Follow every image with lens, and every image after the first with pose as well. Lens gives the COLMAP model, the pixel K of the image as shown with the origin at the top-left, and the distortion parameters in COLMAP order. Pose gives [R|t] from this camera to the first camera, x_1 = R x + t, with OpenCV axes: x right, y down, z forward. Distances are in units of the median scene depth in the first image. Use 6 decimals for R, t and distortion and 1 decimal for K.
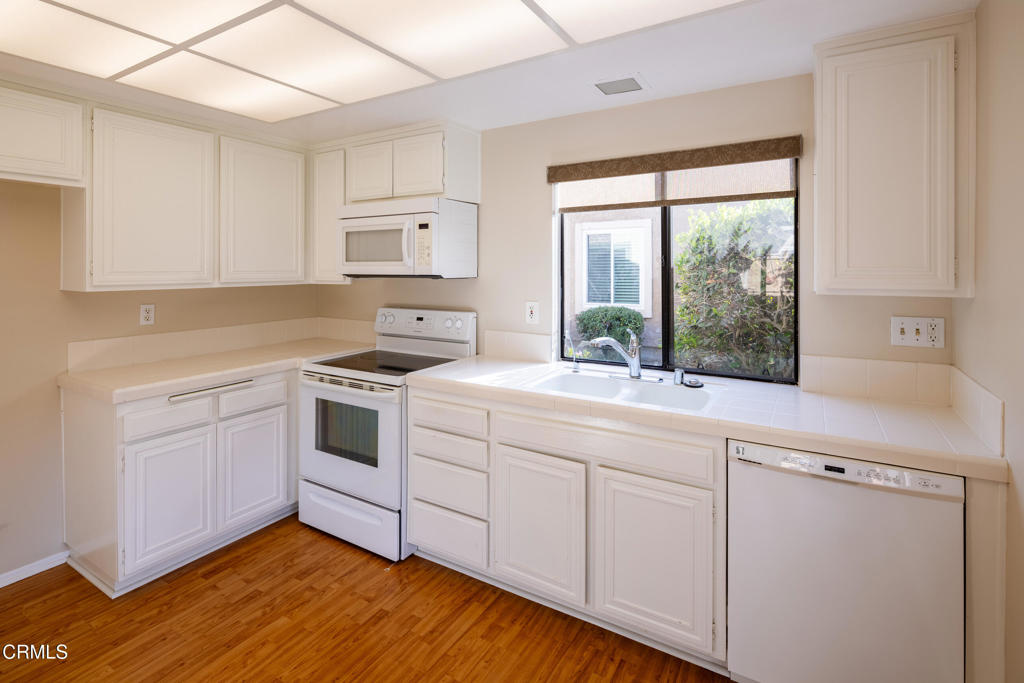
lens RADIAL K [[499.4, 0, 503.6], [0, 499.4, 267.6], [0, 0, 1]] dist [0.003985, -0.000422]
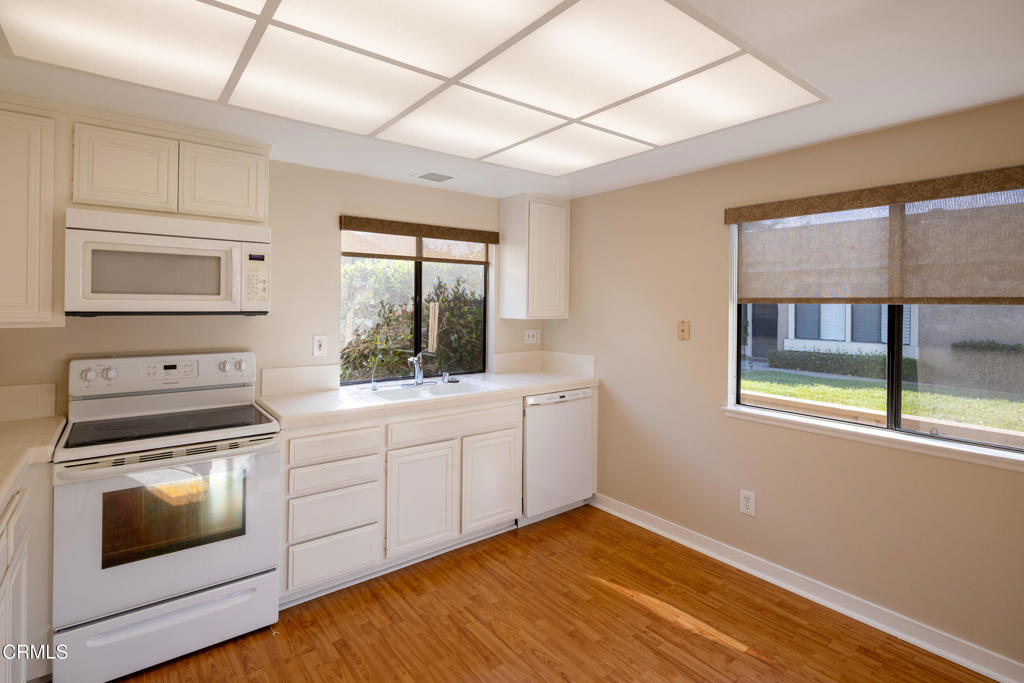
lens RADIAL K [[499.4, 0, 509.4], [0, 499.4, 305.6], [0, 0, 1]] dist [0.003985, -0.000422]
pose [[0.349992, 0.004950, 0.936740, -0.948414], [-0.007893, 0.999966, -0.002335, 0.002963], [-0.936720, -0.006577, 0.350019, 0.283948]]
